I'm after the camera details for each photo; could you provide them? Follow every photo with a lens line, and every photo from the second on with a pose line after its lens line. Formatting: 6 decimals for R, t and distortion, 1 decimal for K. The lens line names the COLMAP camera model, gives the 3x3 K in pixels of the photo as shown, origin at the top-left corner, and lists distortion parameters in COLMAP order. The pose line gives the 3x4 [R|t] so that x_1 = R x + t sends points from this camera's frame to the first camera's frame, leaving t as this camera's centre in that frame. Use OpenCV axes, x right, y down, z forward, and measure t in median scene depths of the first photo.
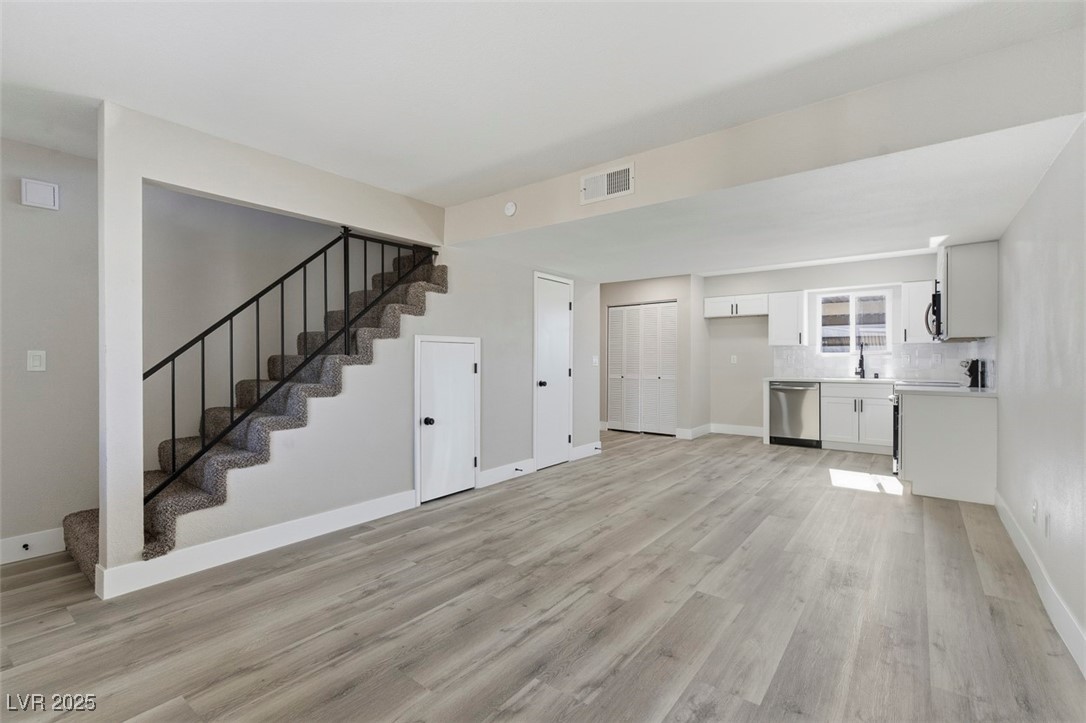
lens RADIAL K [[486.0, 0, 537.2], [0, 486.0, 358.9], [0, 0, 1]] dist [0.001161, -0.000343]
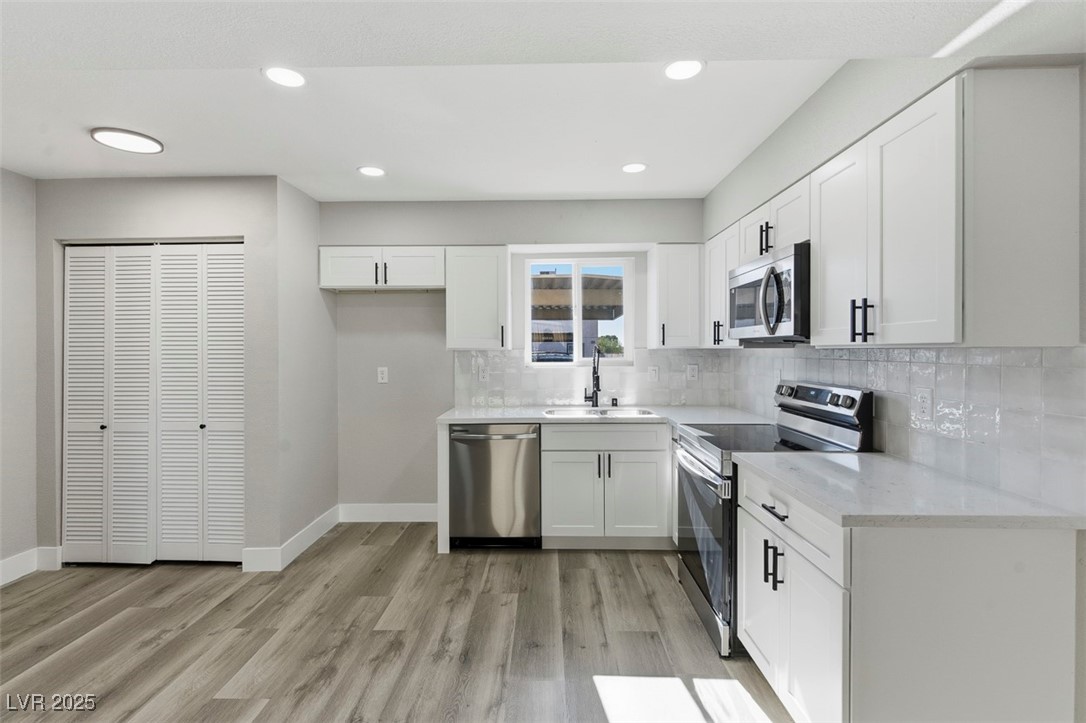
lens RADIAL K [[496.2, 0, 538.1], [0, 496.2, 355.1], [0, 0, 1]] dist [0.000376, -0.000462]
pose [[0.797794, -0.007345, 0.602885, 0.419101], [0.003830, 0.999967, 0.007115, -0.043282], [-0.602917, -0.003367, 0.797796, 0.922238]]
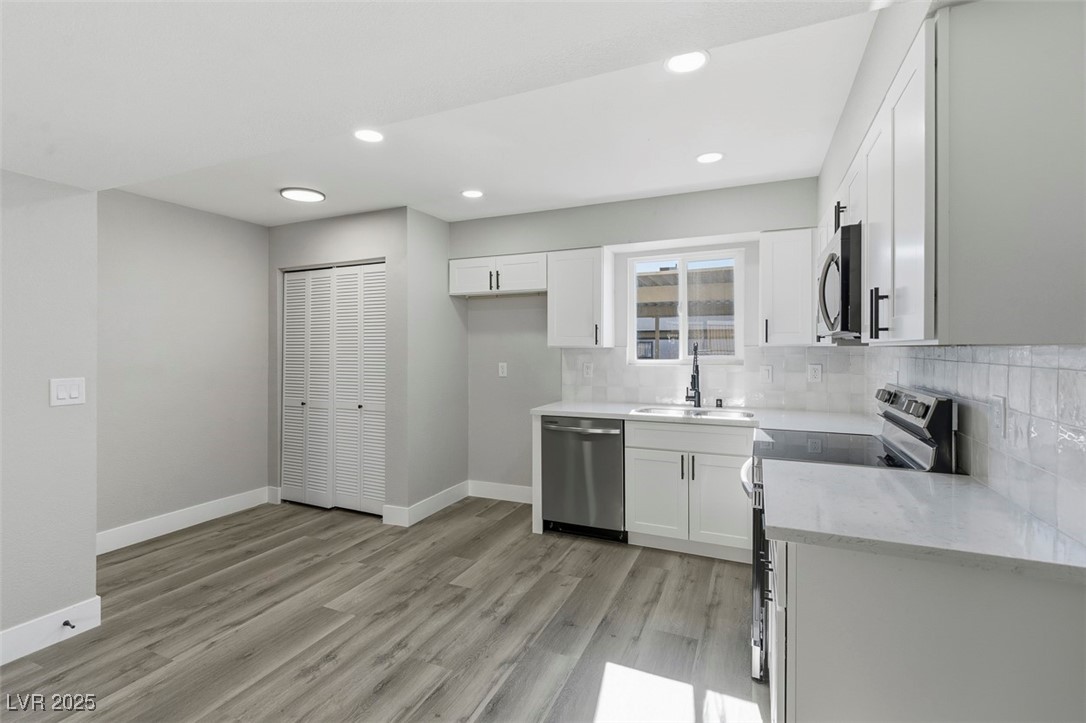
lens RADIAL K [[497.1, 0, 536.7], [0, 497.1, 351.1], [0, 0, 1]] dist [0.002425, -0.000155]
pose [[0.969619, -0.001569, 0.244616, 0.568062], [0.000866, 0.999995, 0.002982, -0.042564], [-0.244619, -0.002680, 0.969616, 0.797749]]
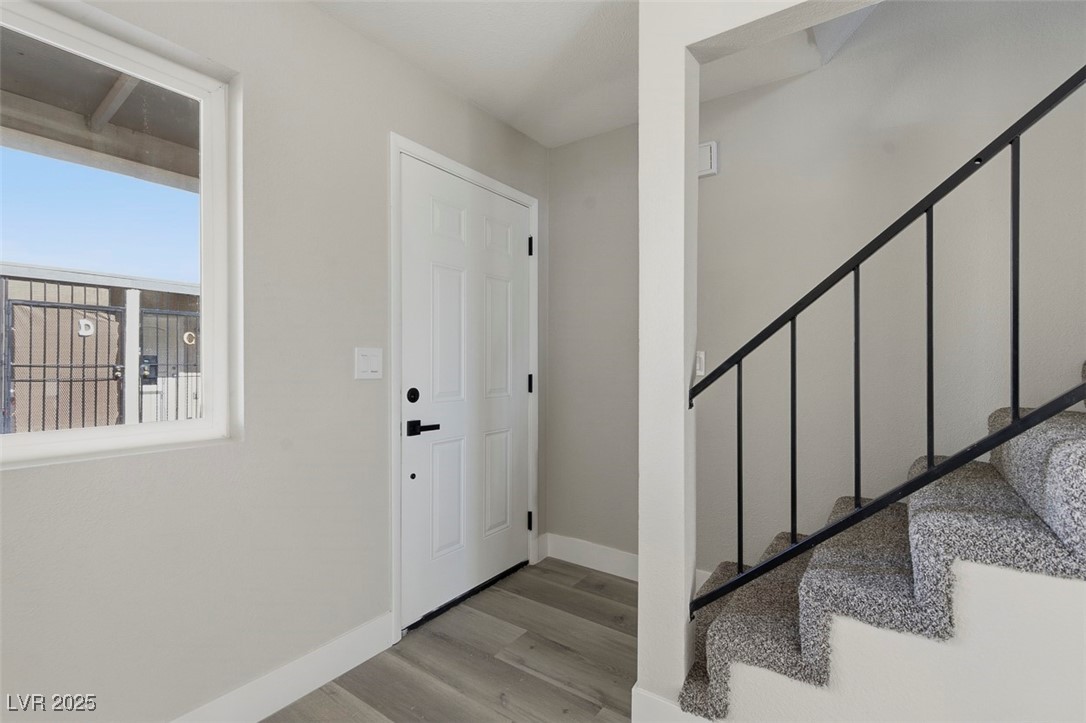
lens RADIAL K [[486.0, 0, 537.2], [0, 486.0, 358.9], [0, 0, 1]] dist [0.001161, -0.000343]
pose [[0.044810, -0.002475, -0.998992, -0.147821], [-0.001010, 0.999996, -0.002523, 0.000237], [0.998995, 0.001122, 0.044807, 0.499531]]
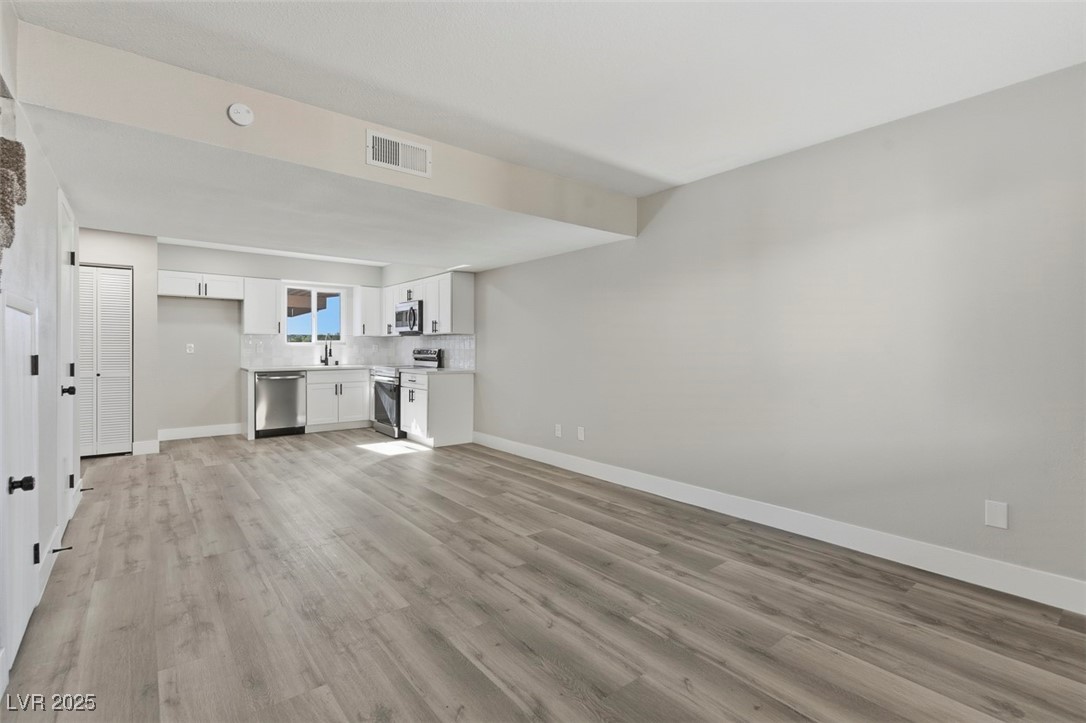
lens RADIAL K [[497.1, 0, 536.7], [0, 497.1, 351.1], [0, 0, 1]] dist [0.002425, -0.000155]
pose [[0.232627, -0.002319, 0.972563, -0.547066], [-0.002461, 0.999993, 0.002973, 0.002697], [-0.972563, -0.003085, 0.232619, 0.418725]]
